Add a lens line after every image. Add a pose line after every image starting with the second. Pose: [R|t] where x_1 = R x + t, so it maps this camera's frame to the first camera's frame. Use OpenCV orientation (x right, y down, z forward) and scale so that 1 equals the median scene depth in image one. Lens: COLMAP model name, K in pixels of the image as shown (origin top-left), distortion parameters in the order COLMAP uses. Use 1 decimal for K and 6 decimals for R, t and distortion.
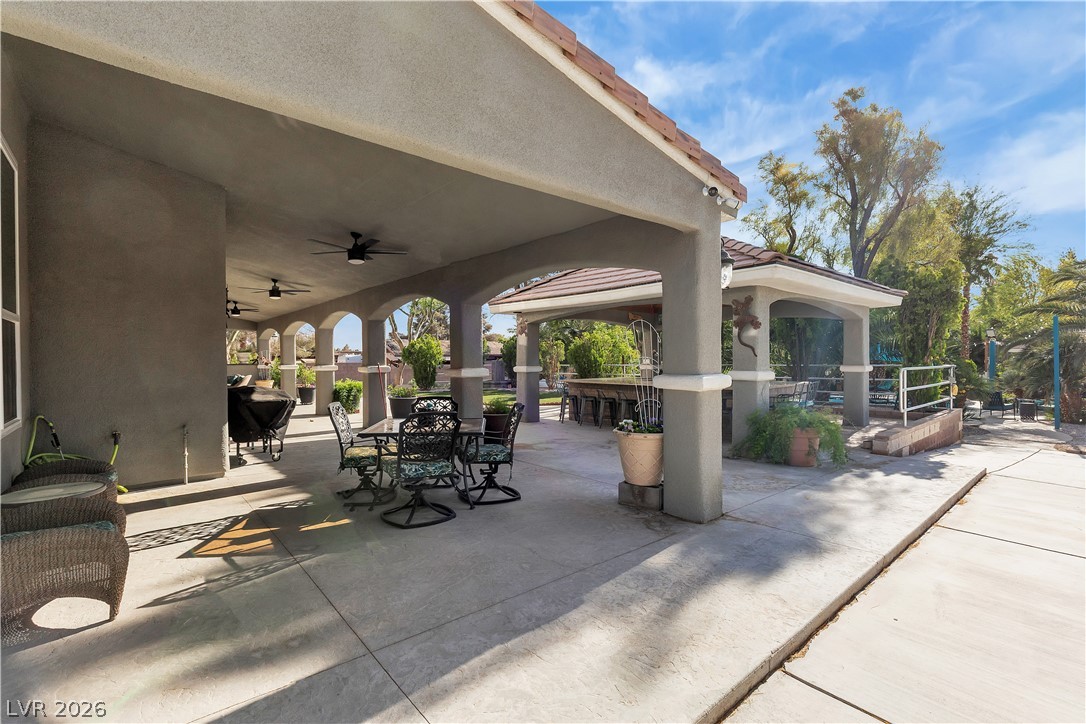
lens RADIAL K [[486.6, 0, 548.4], [0, 486.6, 361.0], [0, 0, 1]] dist [0.001351, -0.000065]
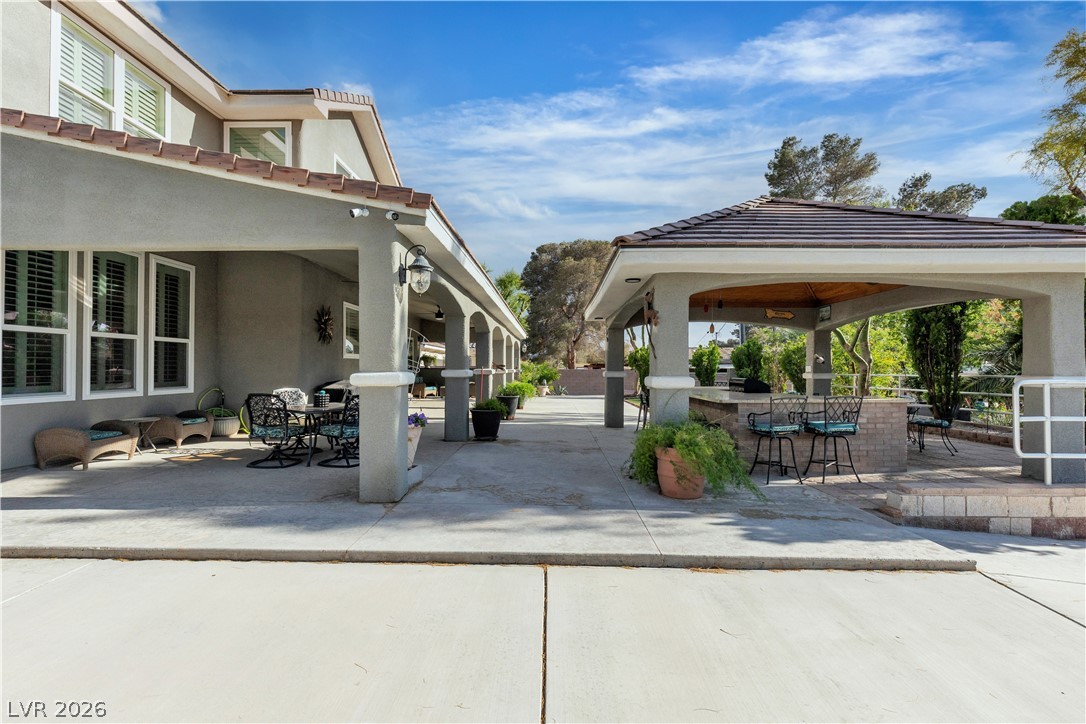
lens RADIAL K [[486.6, 0, 548.4], [0, 486.6, 361.0], [0, 0, 1]] dist [0.001351, -0.000065]
pose [[0.751505, -0.001119, -0.659726, 0.676987], [-0.010886, 0.999841, -0.014096, 0.006706], [0.659638, 0.017775, 0.751374, 0.205806]]
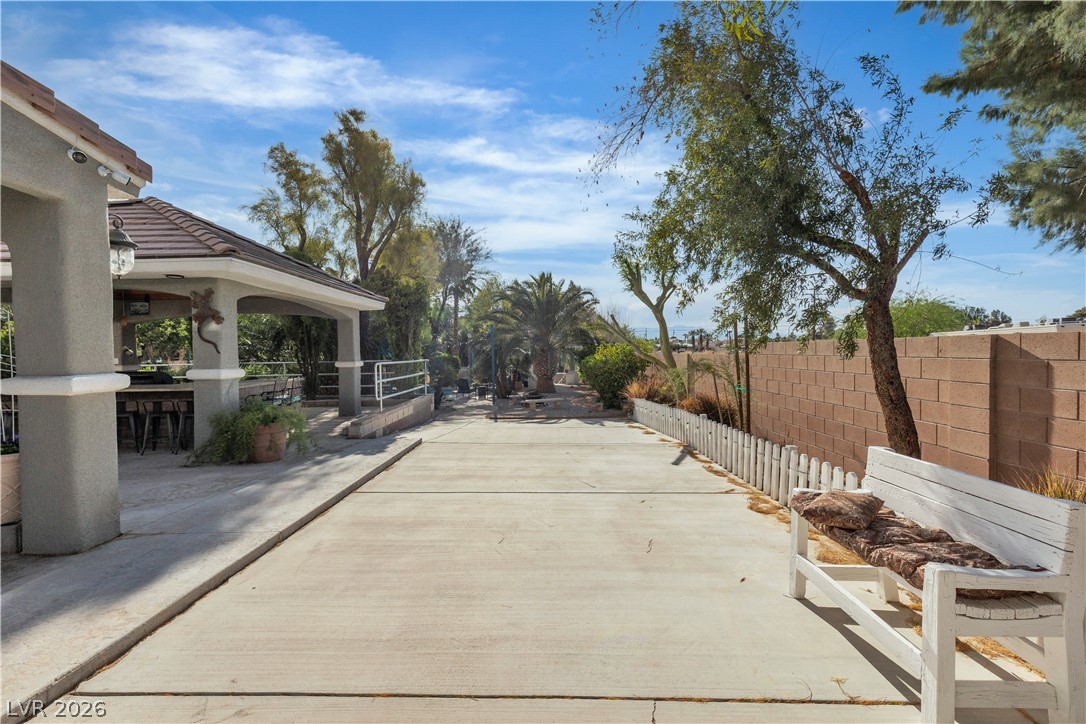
lens RADIAL K [[486.6, 0, 548.4], [0, 486.6, 361.0], [0, 0, 1]] dist [0.001351, -0.000065]
pose [[0.648779, -0.017478, 0.760776, 0.100902], [0.013767, 0.999842, 0.011230, 0.002804], [-0.760852, 0.003188, 0.648917, -0.076184]]
